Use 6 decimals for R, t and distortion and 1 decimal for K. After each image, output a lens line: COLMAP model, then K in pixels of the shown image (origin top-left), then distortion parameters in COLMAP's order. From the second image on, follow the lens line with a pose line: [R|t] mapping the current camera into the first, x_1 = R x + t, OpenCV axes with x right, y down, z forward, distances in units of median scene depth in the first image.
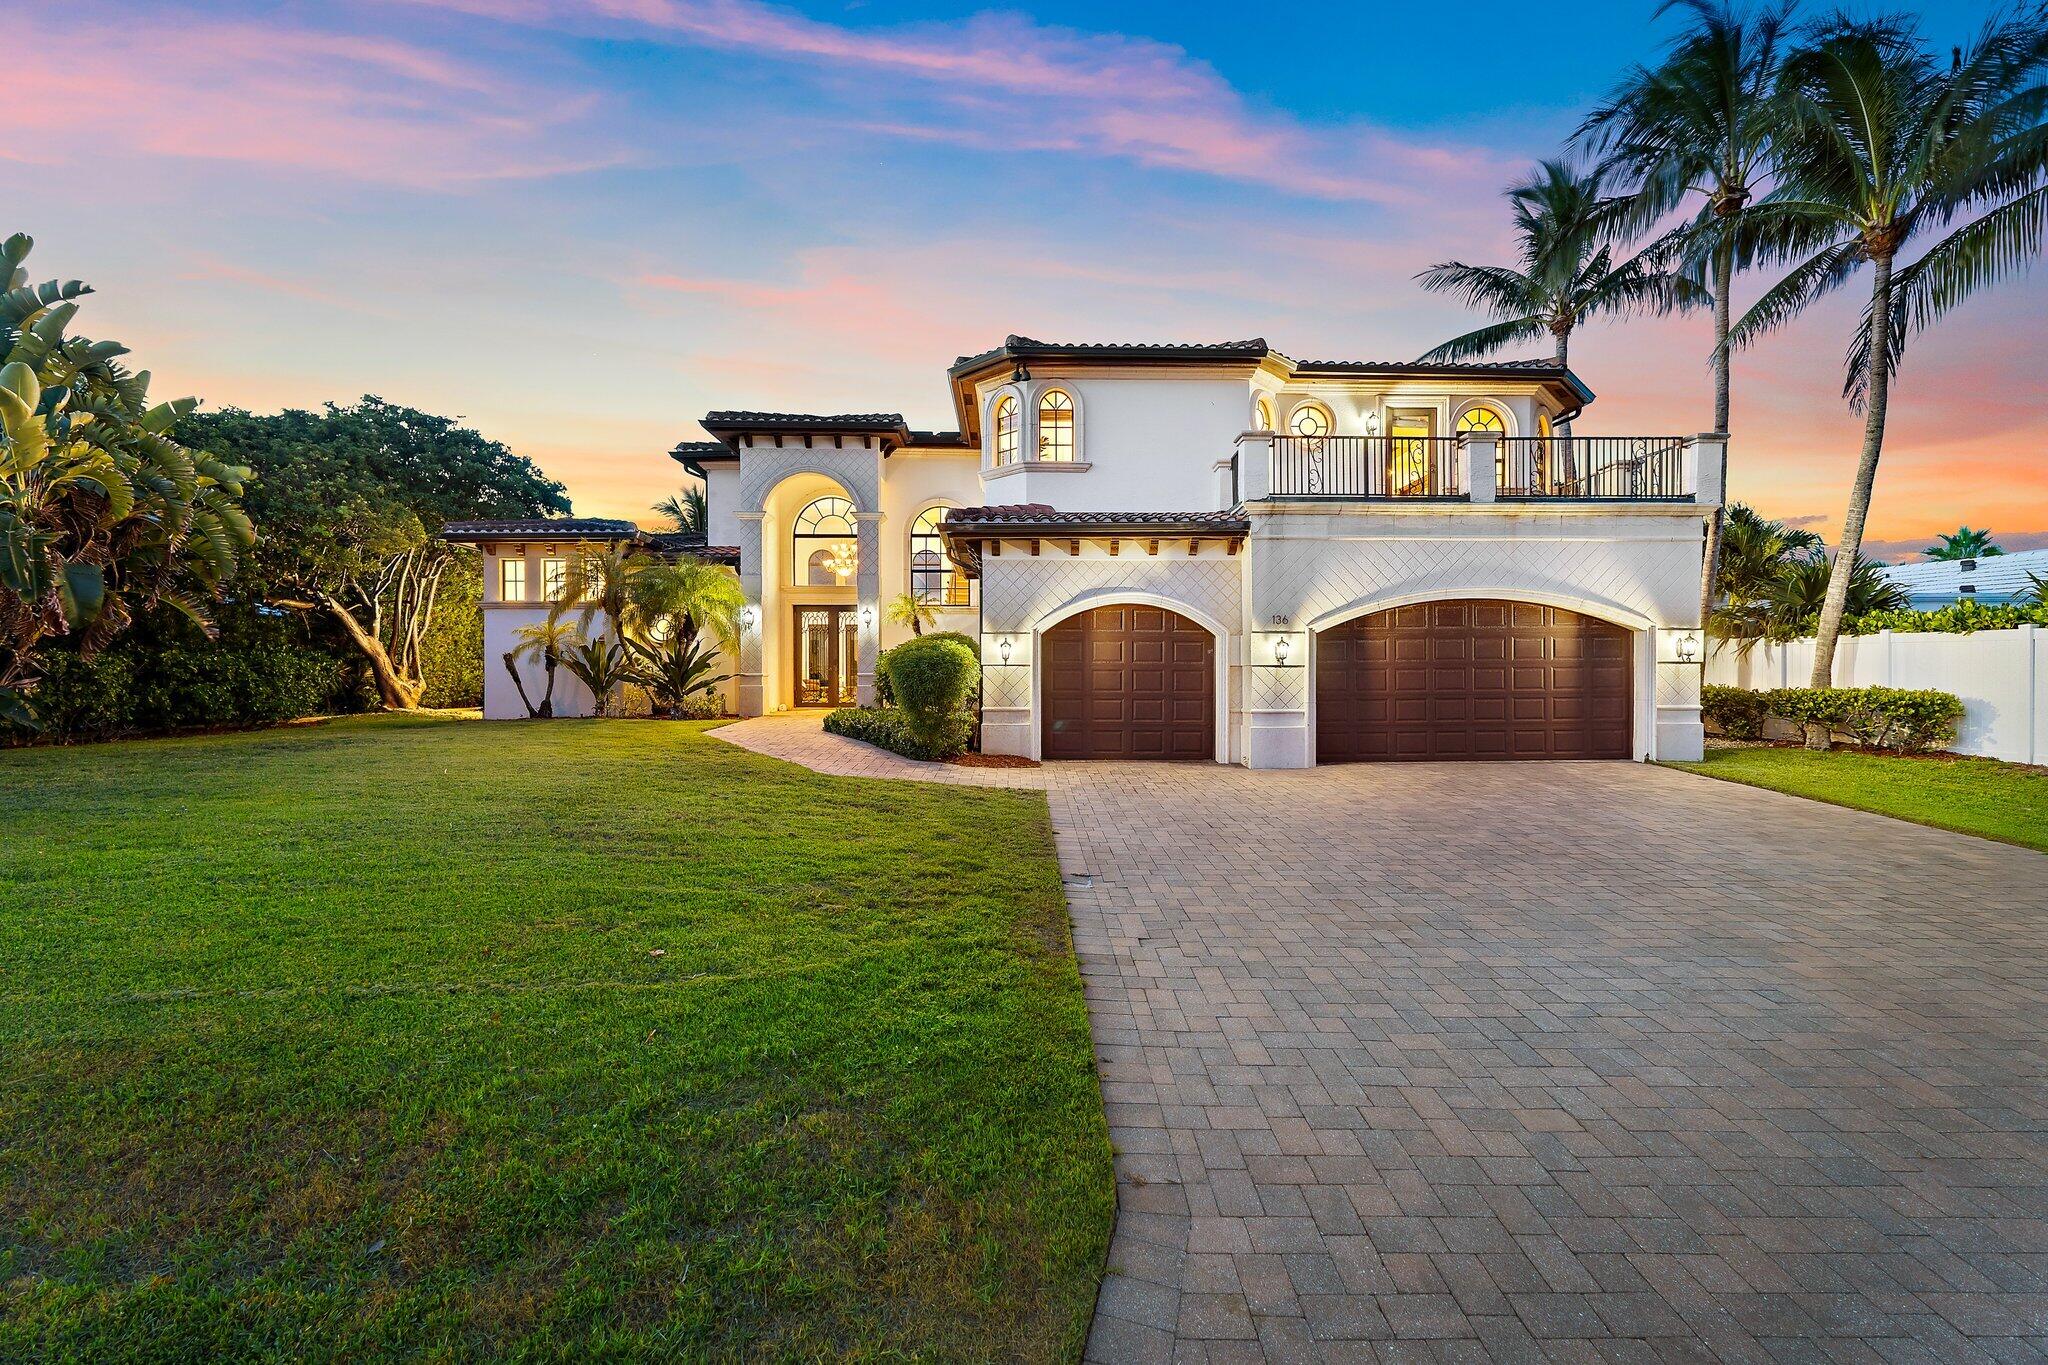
lens RADIAL K [[888.7, 0, 1013.8], [0, 888.7, 684.1], [0, 0, 1]] dist [0.003824, 0.000403]
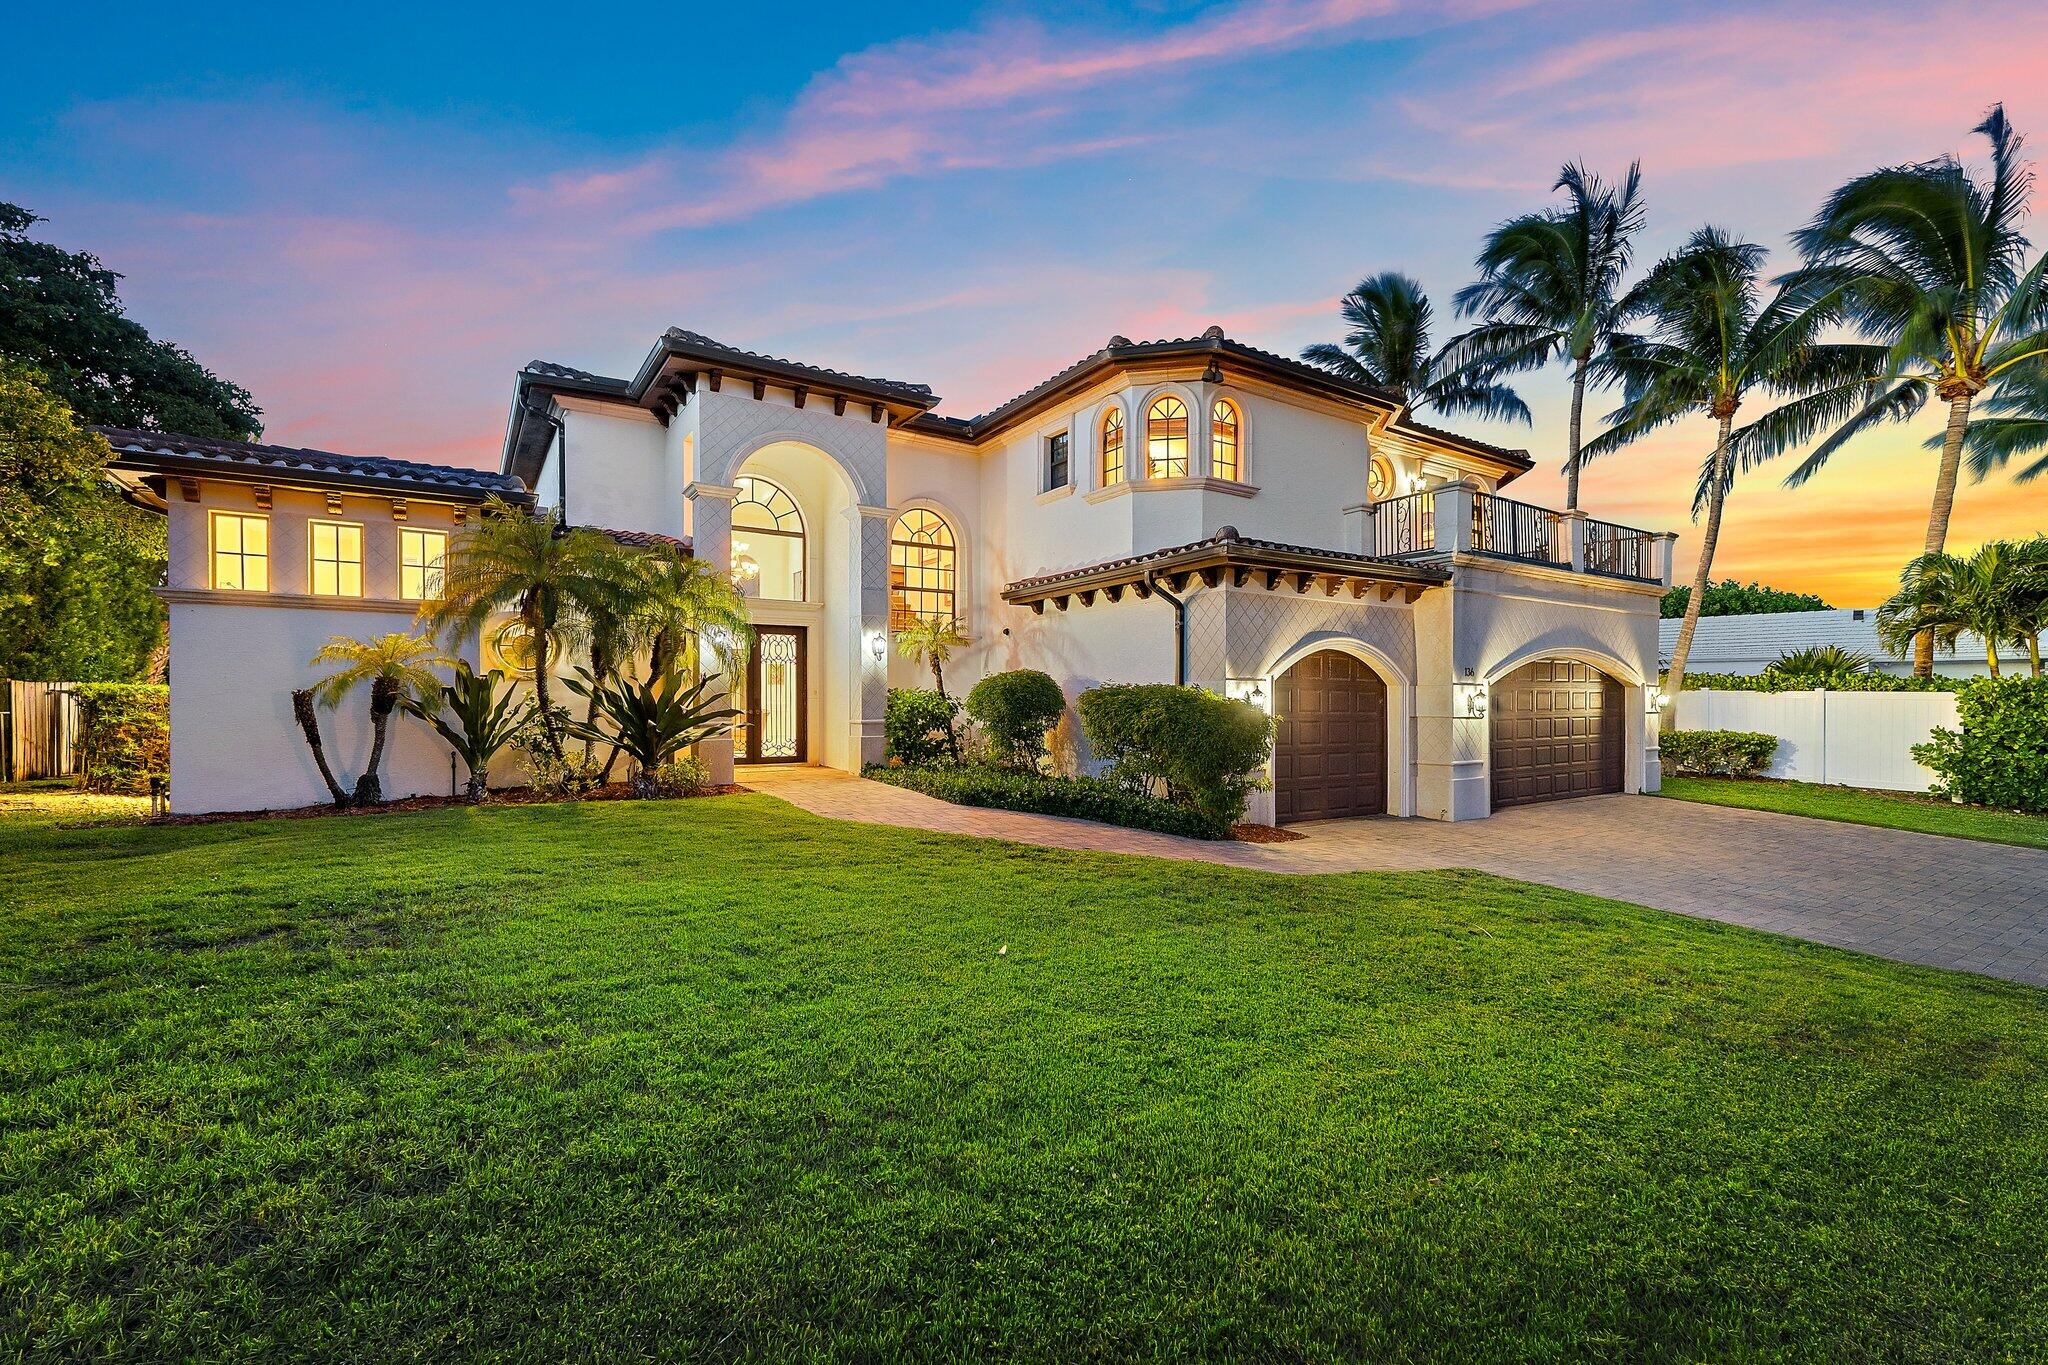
lens RADIAL K [[908.5, 0, 1028.6], [0, 908.5, 707.6], [0, 0, 1]] dist [0.006100, -0.000815]
pose [[0.839630, -0.000510, 0.543159, -0.595496], [0.000982, 0.999999, -0.000578, -0.027933], [-0.543159, 0.001019, 0.839630, 0.353749]]
